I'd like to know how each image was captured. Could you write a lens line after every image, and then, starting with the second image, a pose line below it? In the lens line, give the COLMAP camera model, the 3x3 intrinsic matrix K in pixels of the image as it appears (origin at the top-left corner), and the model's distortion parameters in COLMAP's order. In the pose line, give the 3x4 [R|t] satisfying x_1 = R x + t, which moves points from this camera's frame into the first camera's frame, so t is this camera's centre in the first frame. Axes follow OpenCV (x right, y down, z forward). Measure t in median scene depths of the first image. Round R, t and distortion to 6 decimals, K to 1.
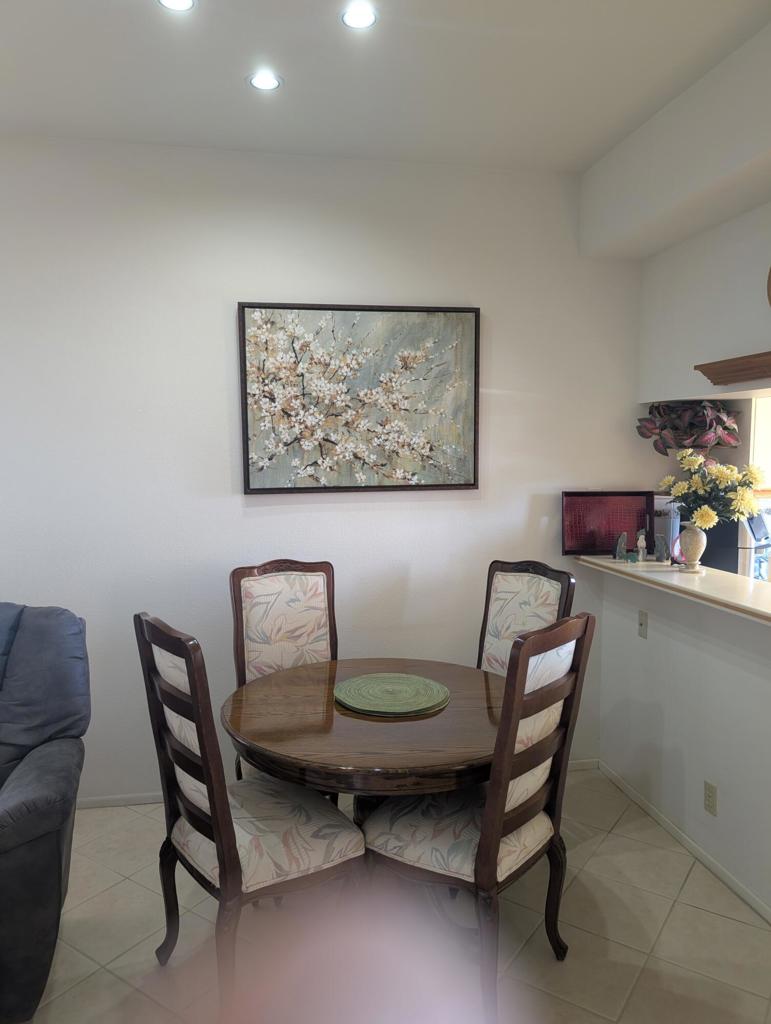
lens RADIAL K [[746.3, 0, 394.4], [0, 746.3, 522.8], [0, 0, 1]] dist [0.044438, -0.044126]
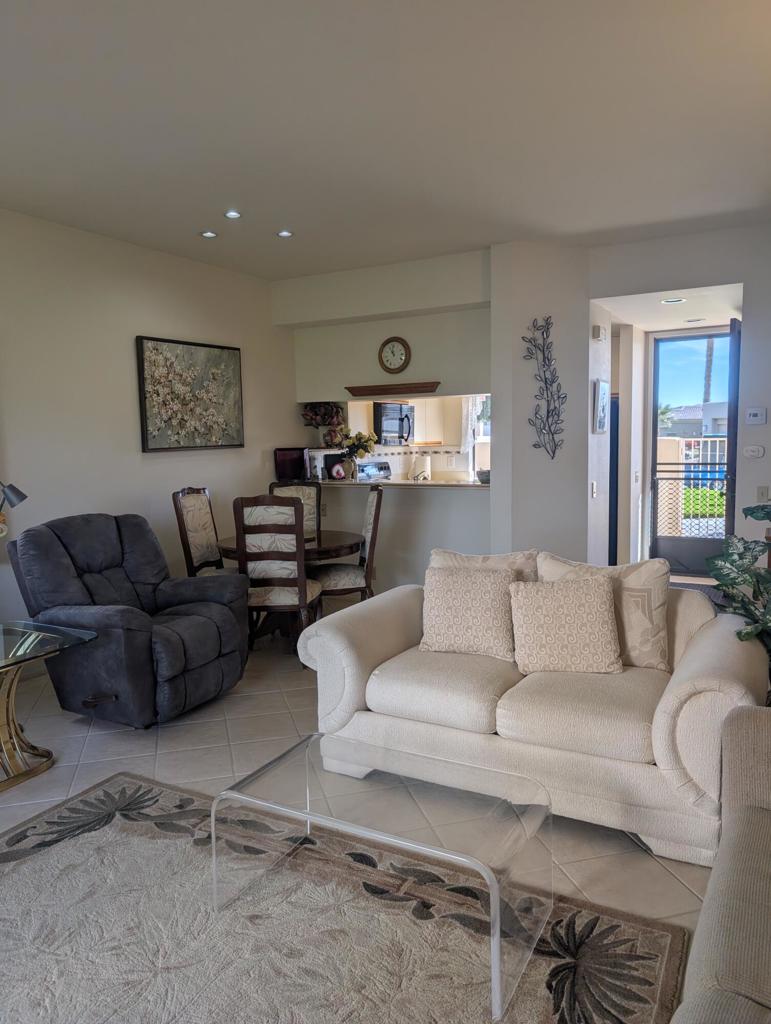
lens RADIAL K [[746.3, 0, 385.6], [0, 746.3, 509.9], [0, 0, 1]] dist [0.044438, -0.044126]
pose [[0.648582, -0.084339, 0.756458, -1.118095], [0.080776, 0.995857, 0.041773, 0.062417], [-0.756847, 0.034010, 0.652707, -0.470306]]
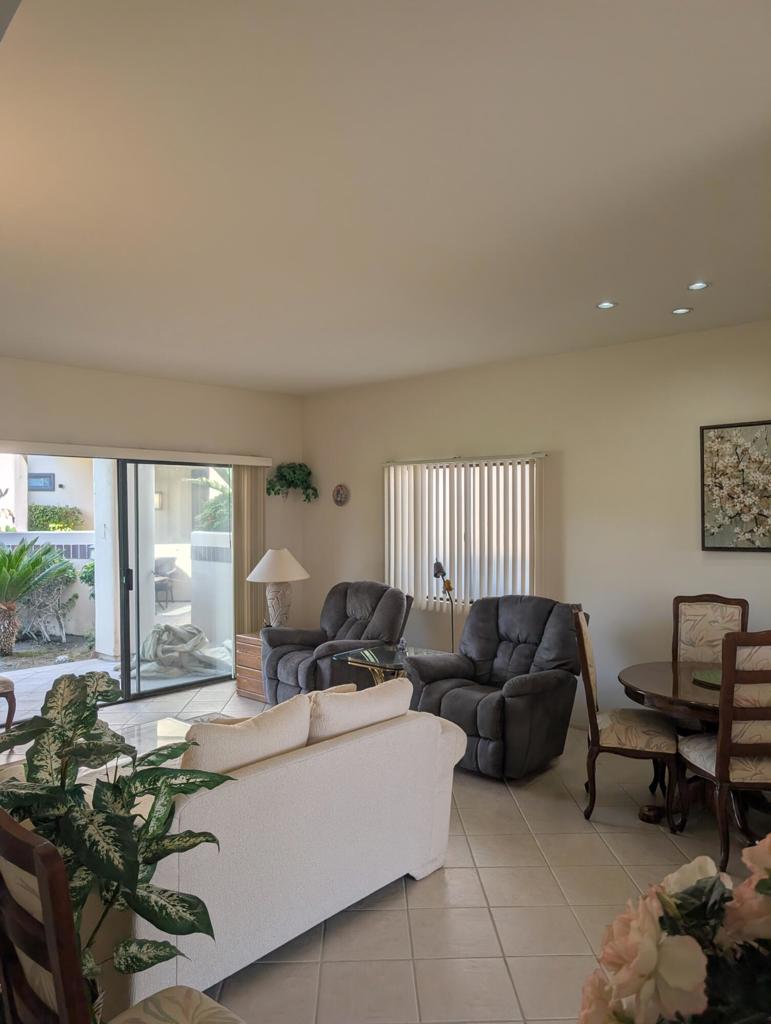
lens RADIAL K [[746.3, 0, 381.4], [0, 746.3, 515.8], [0, 0, 1]] dist [0.044438, -0.044126]
pose [[0.595278, 0.003359, -0.803513, 0.634839], [-0.070612, 0.996341, -0.048148, 0.010914], [0.800411, 0.085399, 0.593338, -0.424738]]
